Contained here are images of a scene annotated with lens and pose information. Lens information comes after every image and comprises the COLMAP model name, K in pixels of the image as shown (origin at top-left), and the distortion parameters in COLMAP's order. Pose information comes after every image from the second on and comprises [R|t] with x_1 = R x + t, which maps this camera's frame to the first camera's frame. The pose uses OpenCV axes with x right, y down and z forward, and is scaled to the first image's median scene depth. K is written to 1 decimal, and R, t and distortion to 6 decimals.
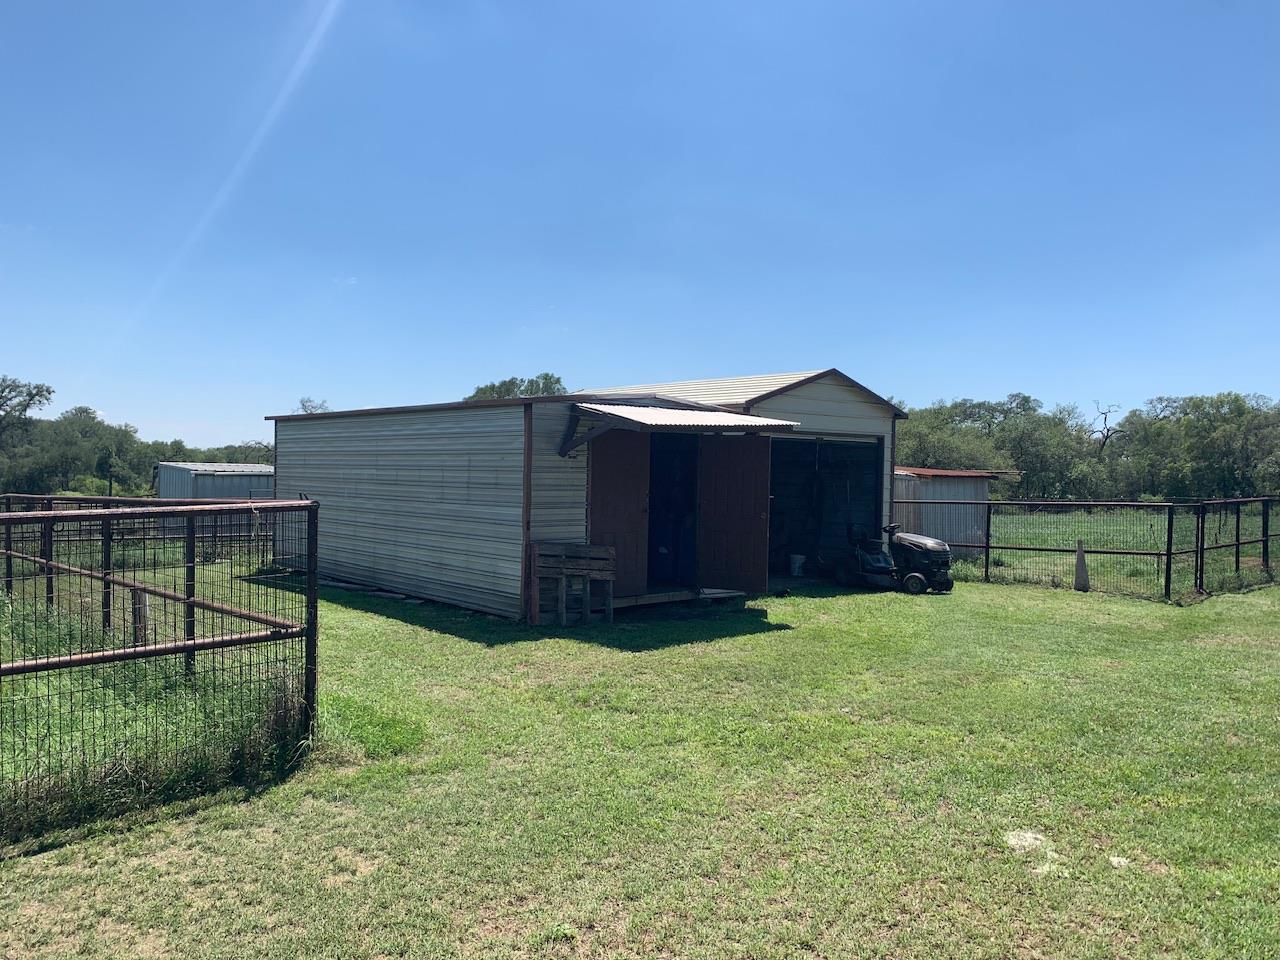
lens RADIAL K [[995.3, 0, 607.8], [0, 995.3, 484.8], [0, 0, 1]] dist [0.001863, 0.004337]
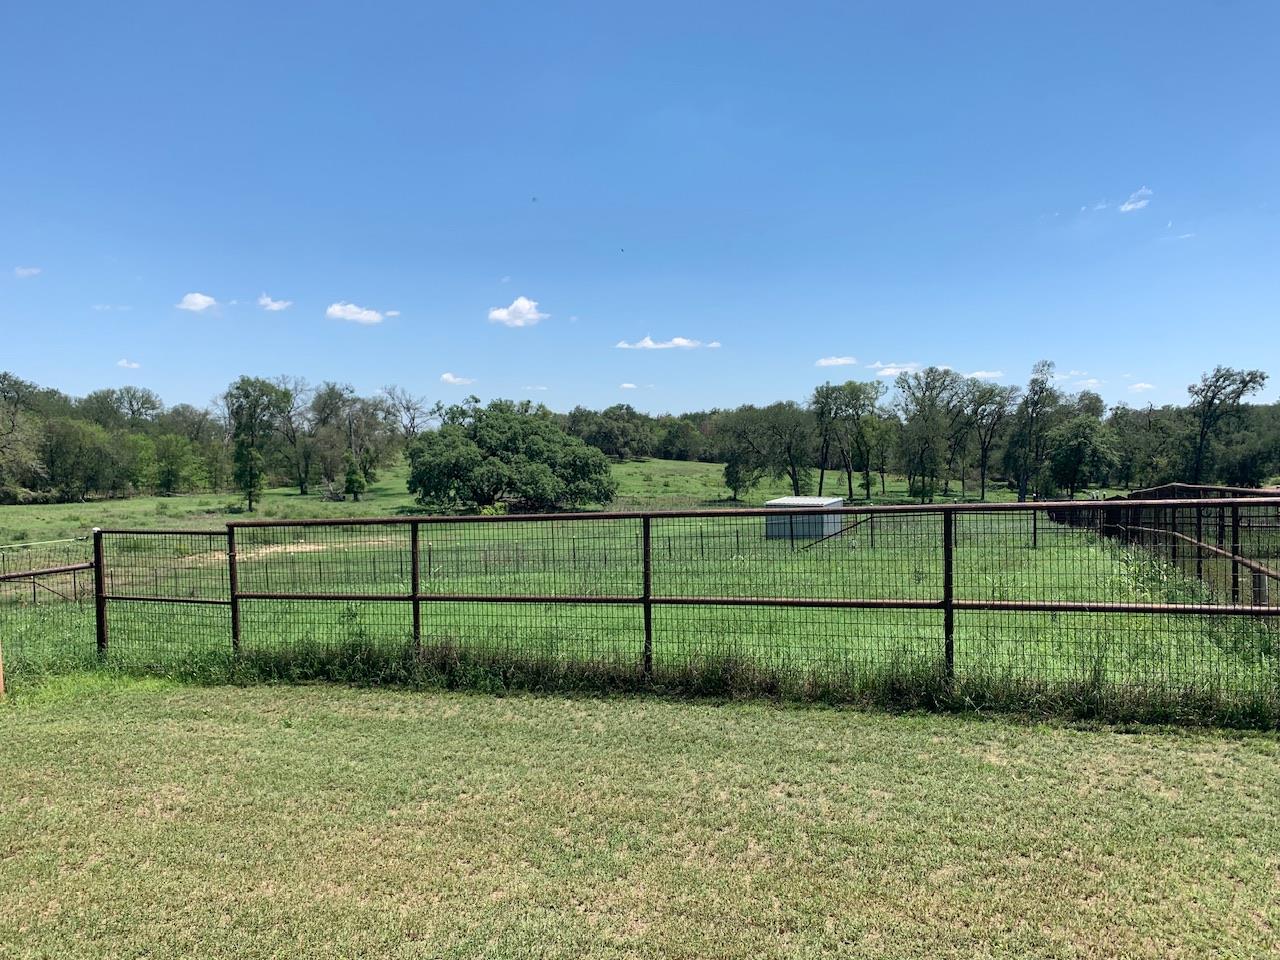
lens RADIAL K [[961.0, 0, 640.0], [0, 961.0, 480.0], [0, 0, 1]] dist [0.102225, -0.201007]
pose [[0.467105, 0.006556, -0.884177, 0.314480], [0.002225, 0.999961, 0.008589, -0.016266], [0.884199, -0.005979, 0.467072, -0.260429]]
